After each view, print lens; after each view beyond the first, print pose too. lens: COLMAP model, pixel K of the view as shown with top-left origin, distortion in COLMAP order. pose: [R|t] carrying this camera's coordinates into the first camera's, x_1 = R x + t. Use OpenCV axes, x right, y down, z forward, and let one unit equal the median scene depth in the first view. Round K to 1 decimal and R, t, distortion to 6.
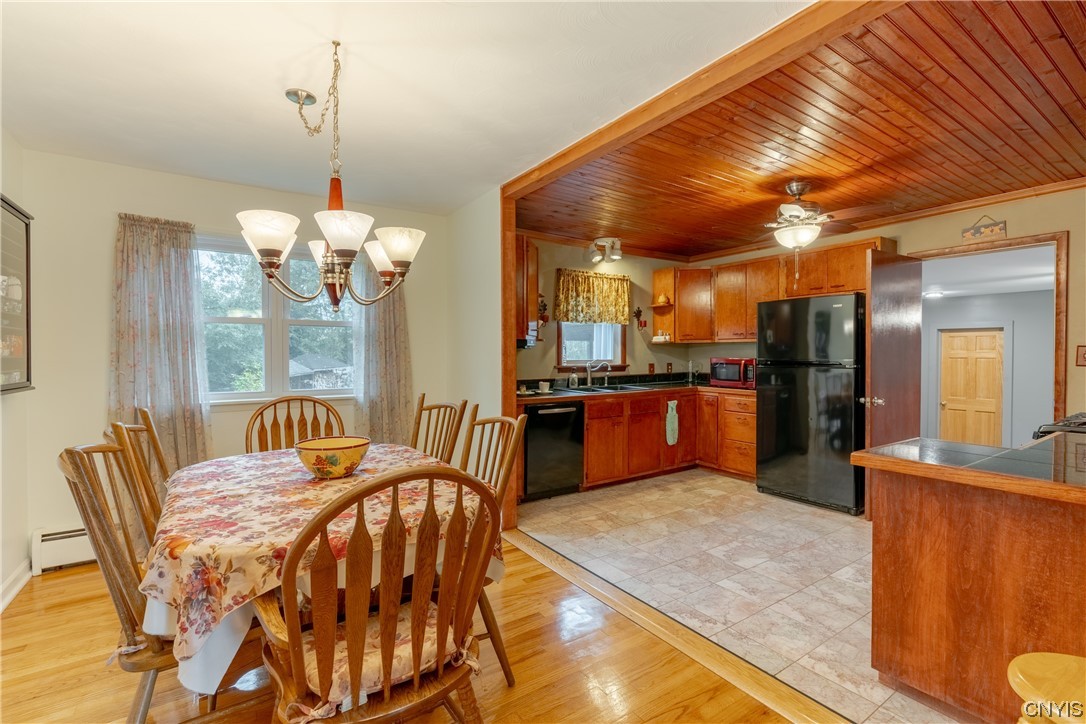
lens RADIAL K [[504.1, 0, 542.5], [0, 504.1, 363.5], [0, 0, 1]] dist [-0.007962, 0.002229]
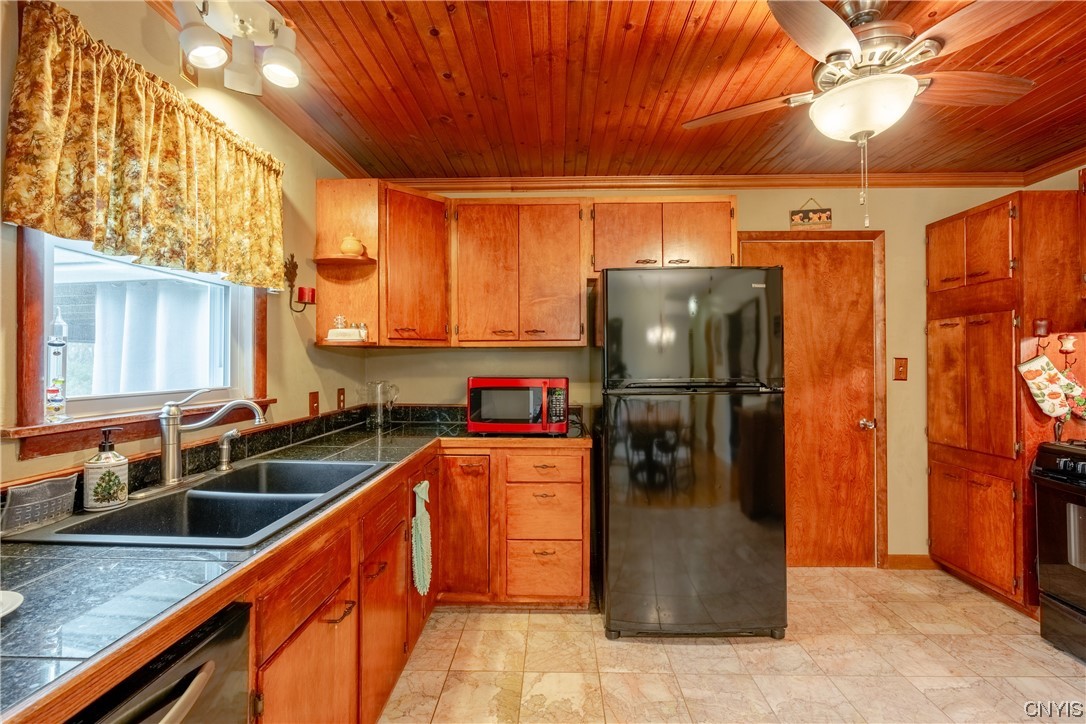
lens RADIAL K [[504.1, 0, 569.6], [0, 504.1, 362.0], [0, 0, 1]] dist [-0.007962, 0.002229]
pose [[0.579317, 0.004875, 0.815087, -0.009981], [0.018566, 0.999644, -0.019175, -0.015540], [-0.814891, 0.026241, 0.579021, 0.659975]]
